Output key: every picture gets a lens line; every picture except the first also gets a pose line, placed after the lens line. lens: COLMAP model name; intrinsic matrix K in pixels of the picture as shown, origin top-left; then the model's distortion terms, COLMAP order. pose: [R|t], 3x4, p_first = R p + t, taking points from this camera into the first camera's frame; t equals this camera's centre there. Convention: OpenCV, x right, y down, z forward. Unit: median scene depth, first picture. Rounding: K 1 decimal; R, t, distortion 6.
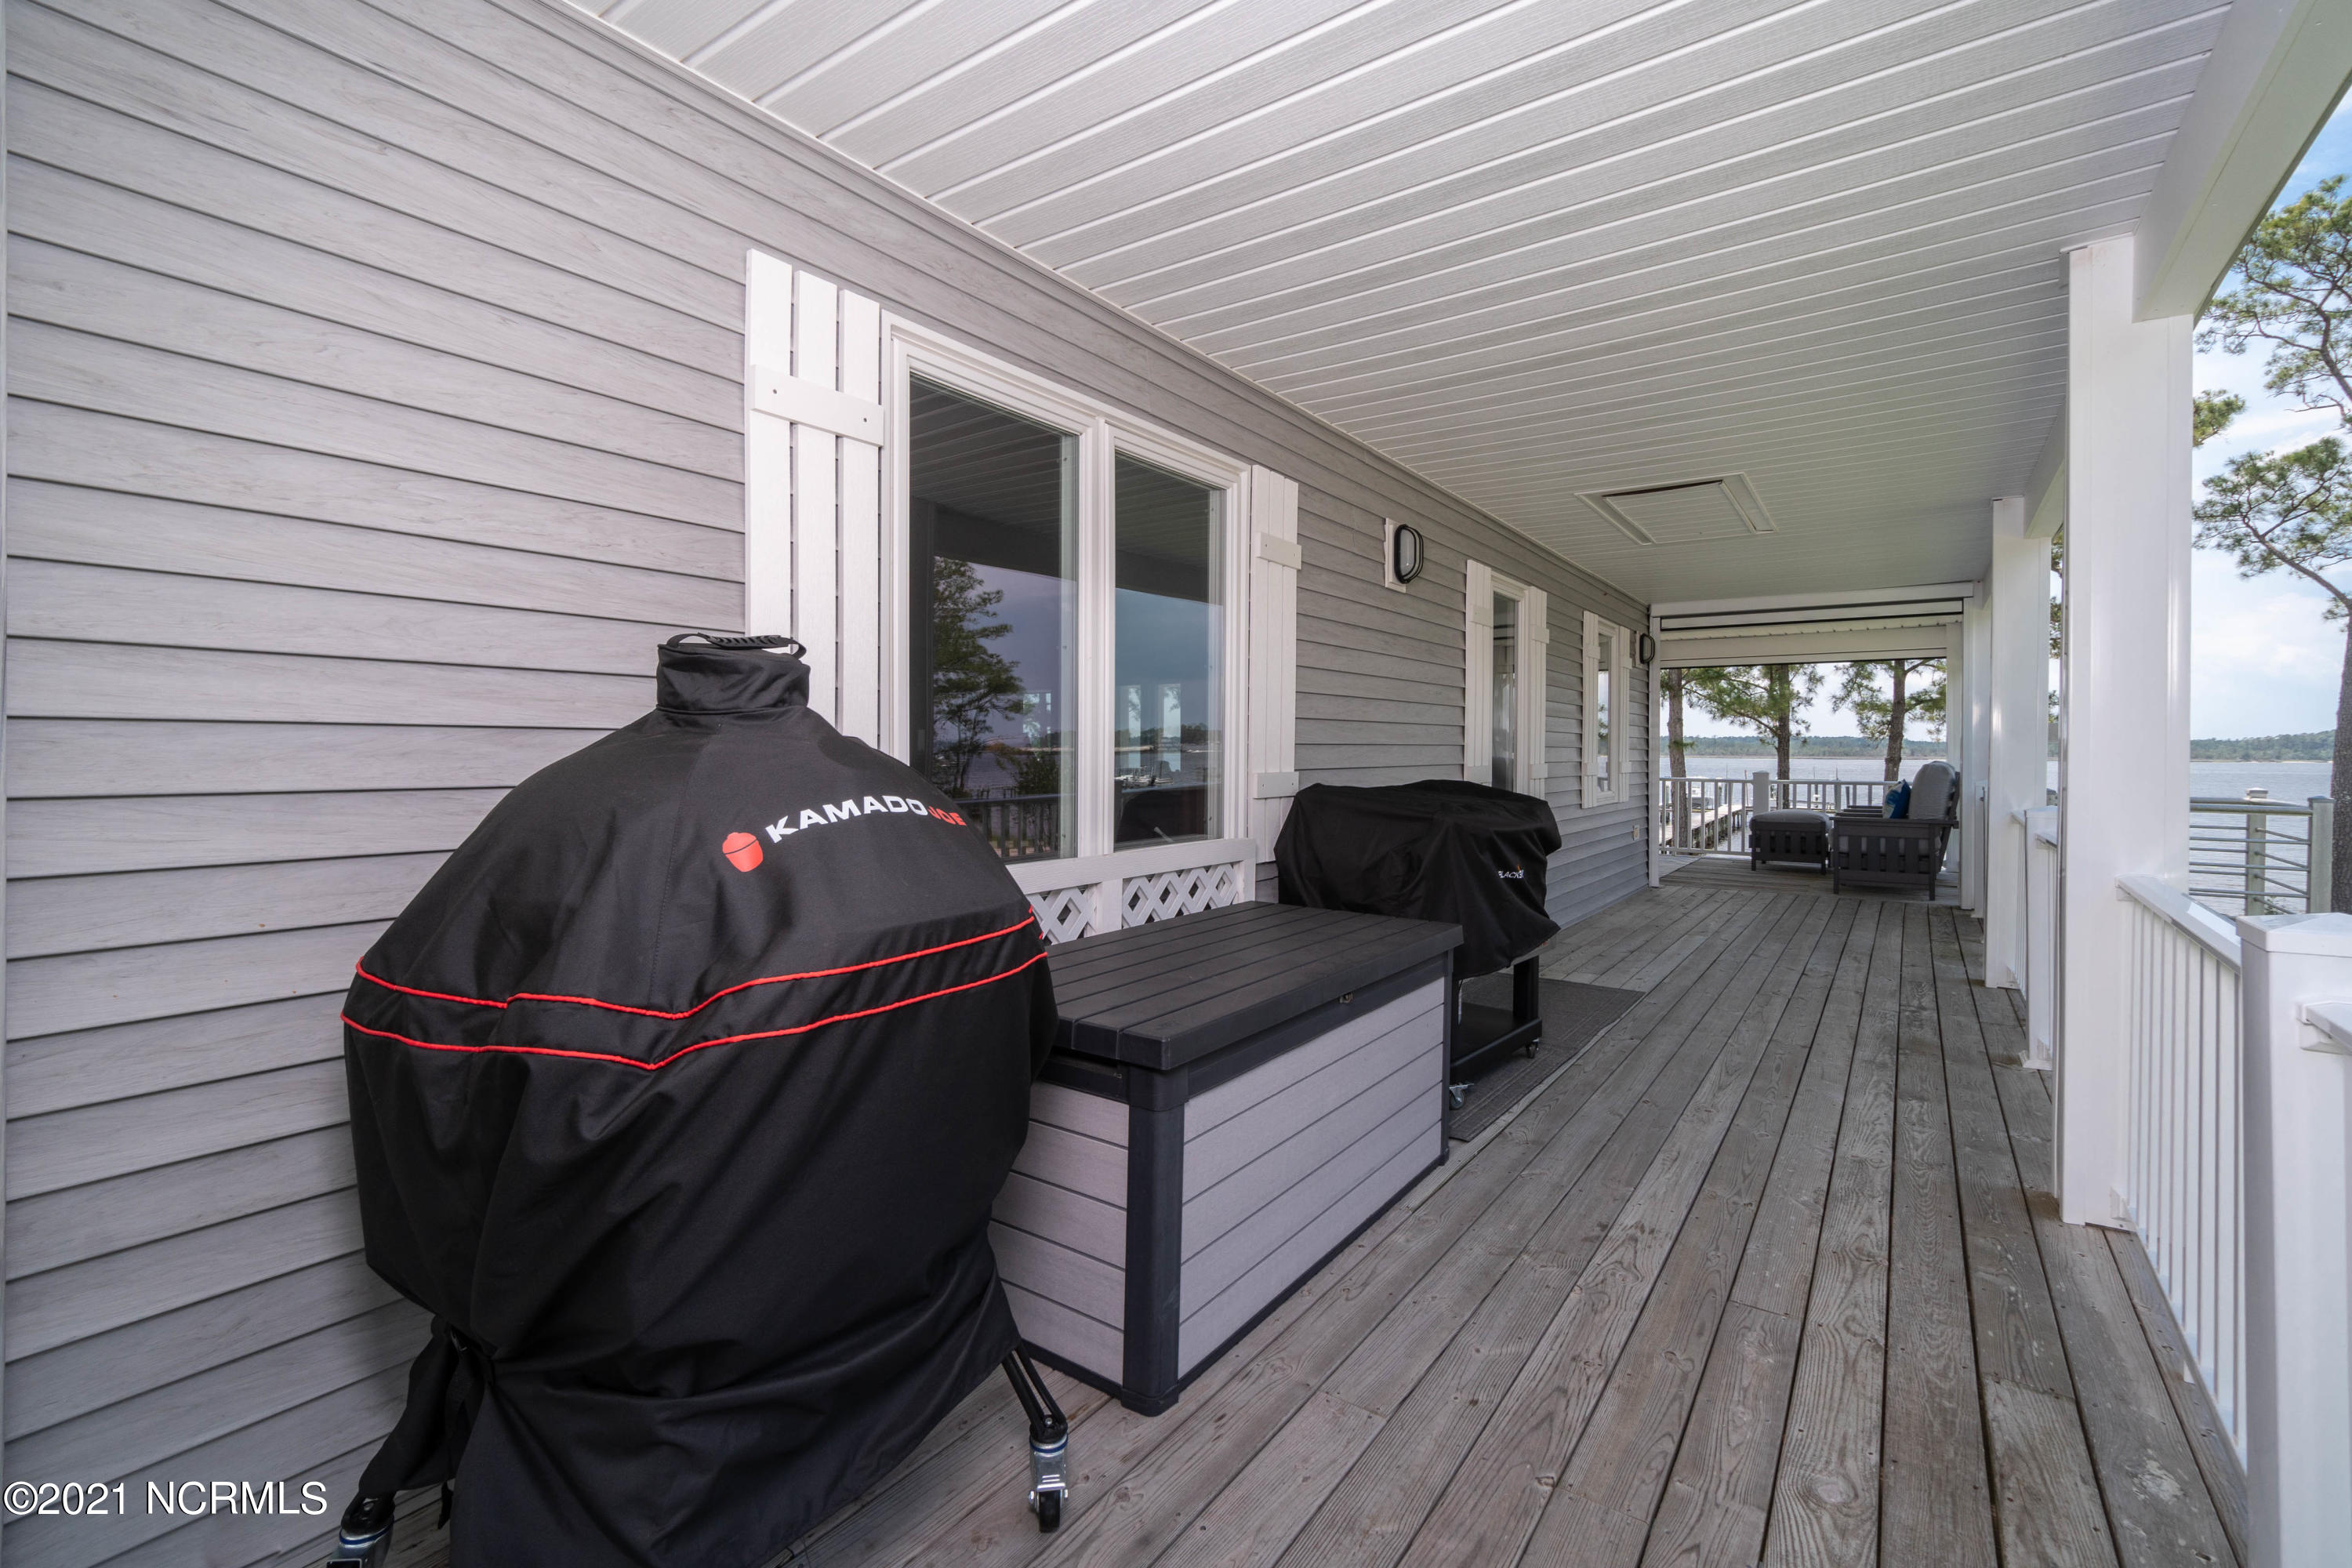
lens RADIAL K [[1027.4, 0, 1171.7], [0, 1027.4, 749.6], [0, 0, 1]] dist [0.011934, 0.002177]
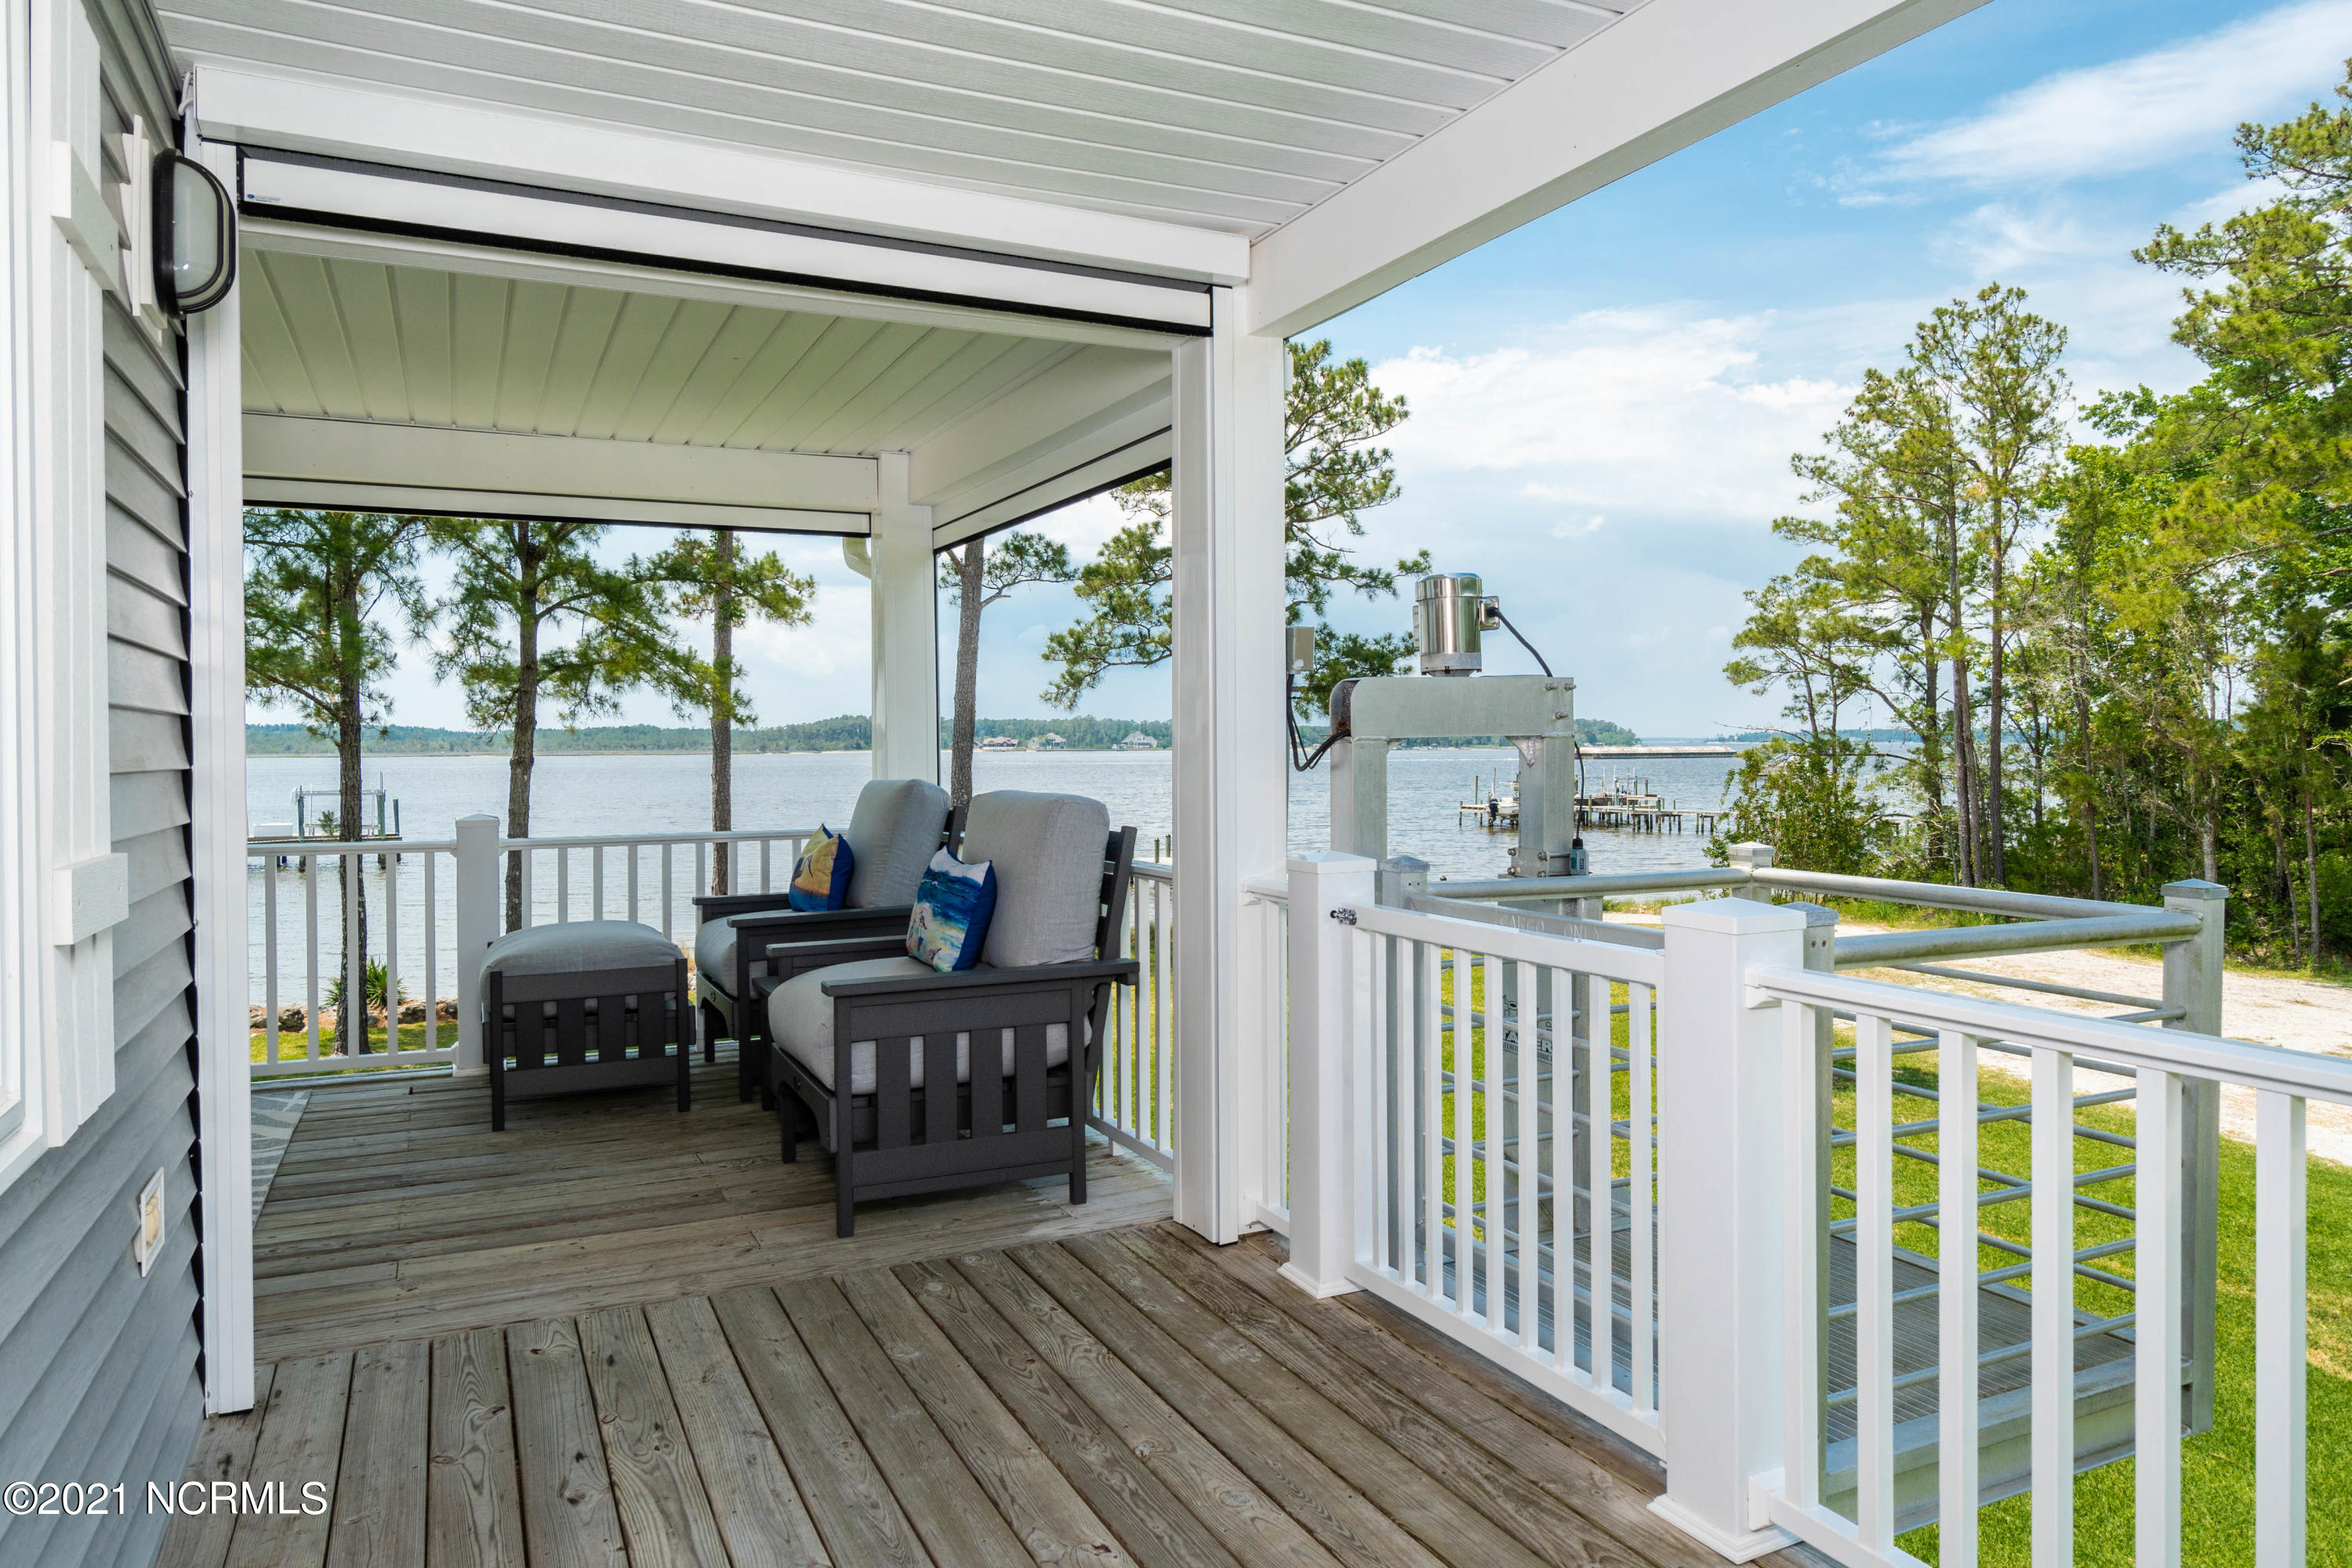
lens RADIAL K [[1591.4, 0, 1173.5], [0, 1591.4, 777.3], [0, 0, 1]] dist [-0.004838, -0.000204]
pose [[0.505611, -0.025780, 0.862376, 0.090229], [0.007977, 0.999650, 0.025207, -0.001733], [-0.862725, -0.005866, 0.505640, 0.209766]]
